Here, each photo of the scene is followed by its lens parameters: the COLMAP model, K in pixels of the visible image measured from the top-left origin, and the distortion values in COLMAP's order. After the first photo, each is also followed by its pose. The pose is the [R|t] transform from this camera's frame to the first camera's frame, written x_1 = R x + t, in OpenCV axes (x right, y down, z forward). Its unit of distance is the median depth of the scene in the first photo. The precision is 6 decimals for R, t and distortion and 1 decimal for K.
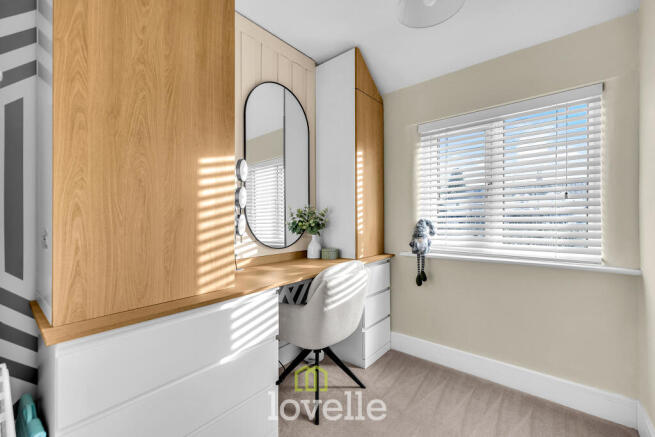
lens RADIAL K [[269.3, 0, 327.5], [0, 269.3, 218.5], [0, 0, 1]] dist [0.000504, -0.000009]
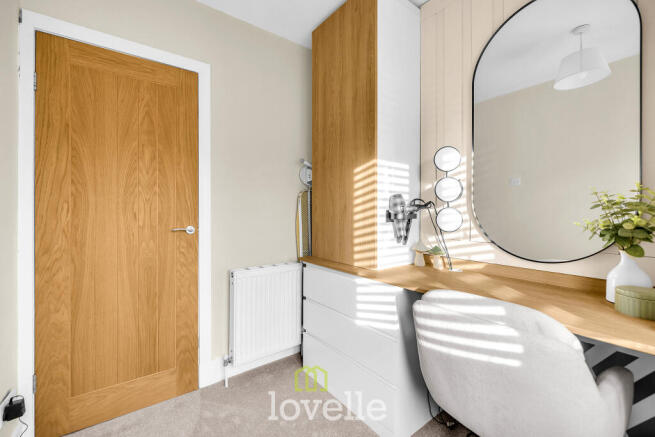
lens RADIAL K [[277.9, 0, 325.4], [0, 277.9, 204.7], [0, 0, 1]] dist [0.001936, -0.000039]
pose [[-0.238552, -0.000336, -0.971130, 0.946977], [0.004967, 0.999986, -0.001566, -0.035838], [0.971117, -0.005197, -0.238547, 1.159211]]
